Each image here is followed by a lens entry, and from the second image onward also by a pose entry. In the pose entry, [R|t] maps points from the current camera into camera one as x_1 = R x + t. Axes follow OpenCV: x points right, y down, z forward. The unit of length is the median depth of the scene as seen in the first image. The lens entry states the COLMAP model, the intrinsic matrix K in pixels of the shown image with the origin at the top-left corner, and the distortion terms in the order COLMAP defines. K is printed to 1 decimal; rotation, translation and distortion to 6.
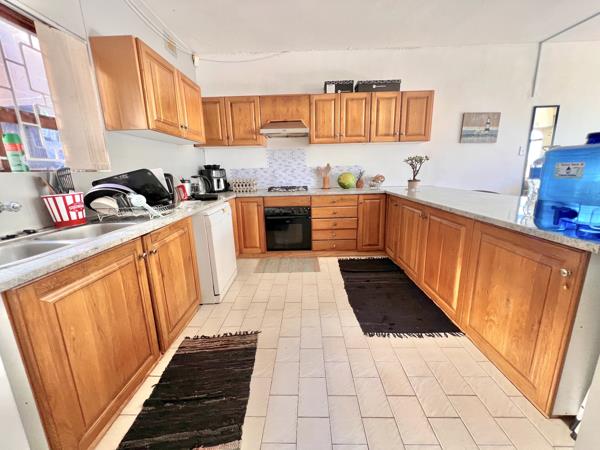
lens RADIAL K [[245.0, 0, 299.6], [0, 245.0, 223.3], [0, 0, 1]] dist [-0.000974, -0.000058]
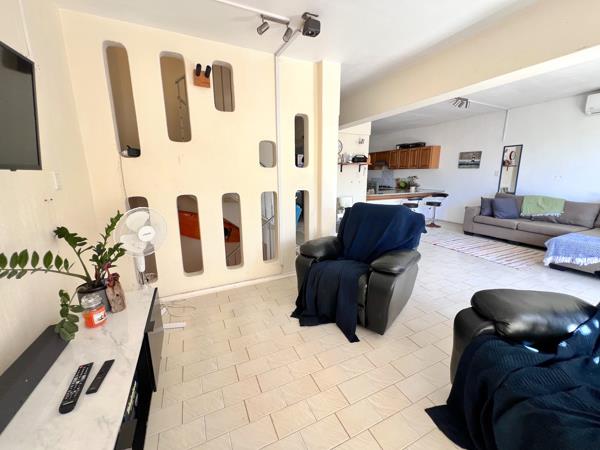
lens RADIAL K [[245.0, 0, 302.3], [0, 245.0, 224.4], [0, 0, 1]] dist [-0.000974, -0.000058]
pose [[0.441267, 0.201319, -0.874502, 1.850239], [-0.199297, 0.972159, 0.123237, 0.086547], [0.874965, 0.119906, 0.469105, -0.840247]]
